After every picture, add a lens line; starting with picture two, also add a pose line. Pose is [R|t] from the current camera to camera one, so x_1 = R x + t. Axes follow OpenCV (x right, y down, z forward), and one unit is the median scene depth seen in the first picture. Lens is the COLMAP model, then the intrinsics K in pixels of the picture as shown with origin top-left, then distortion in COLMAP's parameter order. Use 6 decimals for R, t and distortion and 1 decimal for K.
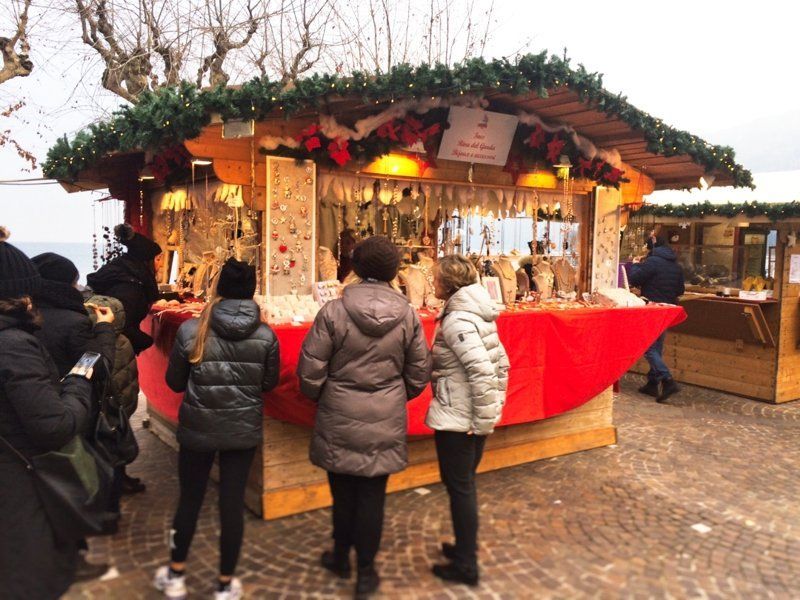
lens RADIAL K [[693.4, 0, 400.3], [0, 693.4, 298.2], [0, 0, 1]] dist [0.078590, -0.066826]
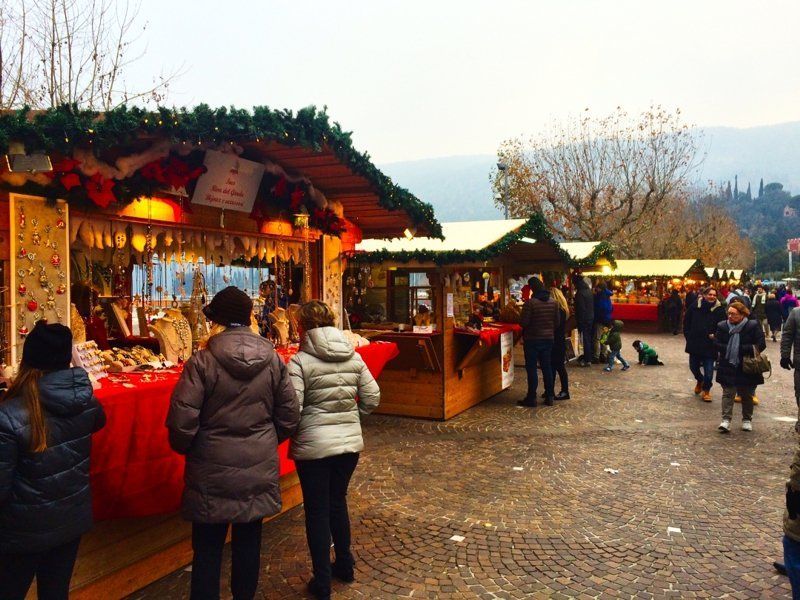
lens RADIAL K [[693.4, 0, 402.2], [0, 693.4, 298.8], [0, 0, 1]] dist [0.078590, -0.066826]
pose [[0.851583, -0.033464, 0.523150, -0.192478], [0.064587, 0.997055, -0.041358, -0.014135], [-0.520225, 0.069009, 0.851237, 0.056999]]
